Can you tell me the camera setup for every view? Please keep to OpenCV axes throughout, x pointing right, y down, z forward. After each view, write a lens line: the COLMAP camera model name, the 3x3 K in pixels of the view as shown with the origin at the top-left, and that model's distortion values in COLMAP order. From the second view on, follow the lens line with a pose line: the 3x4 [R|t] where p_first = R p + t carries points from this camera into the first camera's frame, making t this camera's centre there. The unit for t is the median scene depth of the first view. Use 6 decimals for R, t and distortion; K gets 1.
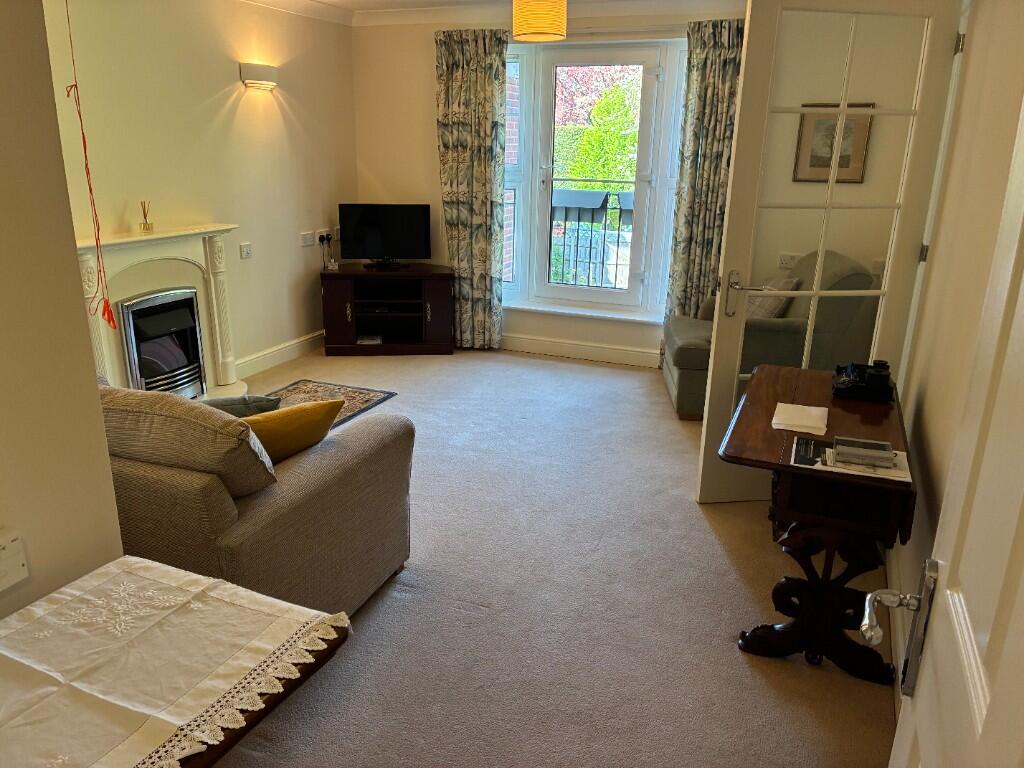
lens RADIAL K [[774.5, 0, 517.1], [0, 774.5, 382.8], [0, 0, 1]] dist [0.053538, -0.068333]
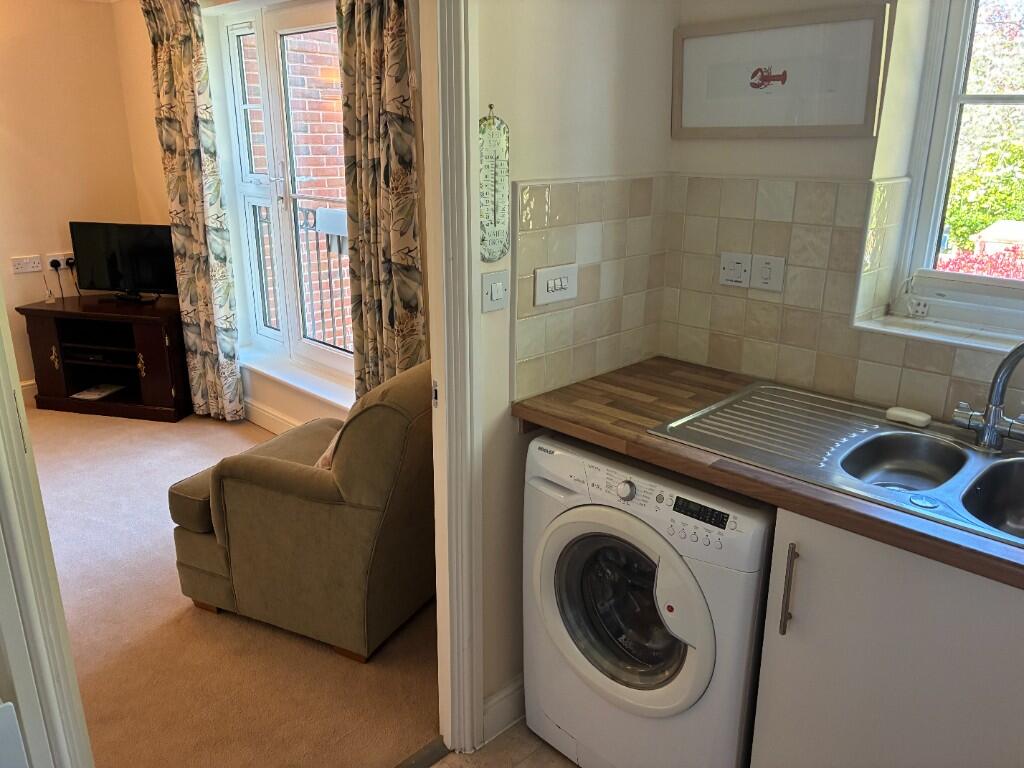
lens RADIAL K [[774.5, 0, 514.3], [0, 774.5, 379.9], [0, 0, 1]] dist [0.053538, -0.068333]
pose [[0.928251, 0.099795, -0.358318, 0.560171], [-0.101583, 0.994730, 0.013882, -0.138700], [0.357815, 0.023513, 0.933496, 0.455943]]
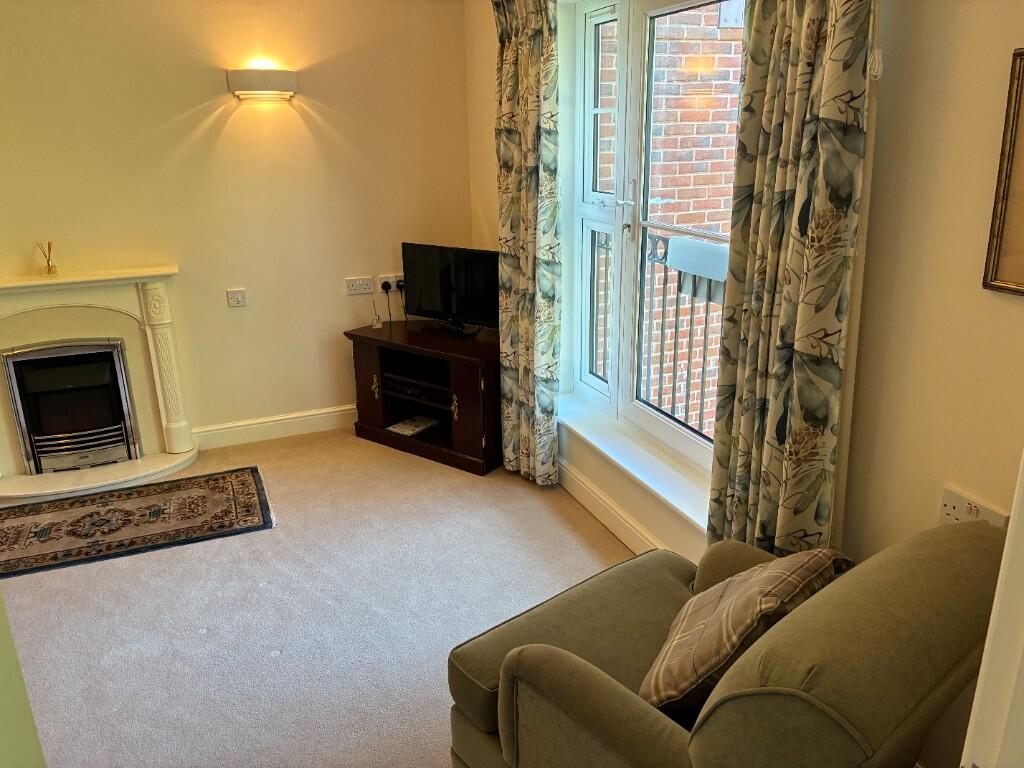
lens RADIAL K [[774.5, 0, 497.1], [0, 774.5, 374.3], [0, 0, 1]] dist [0.053538, -0.068333]
pose [[0.691455, 0.184712, -0.698406, 0.423970], [-0.181499, 0.980169, 0.079539, -0.201197], [0.699248, 0.071763, 0.711268, 0.596692]]
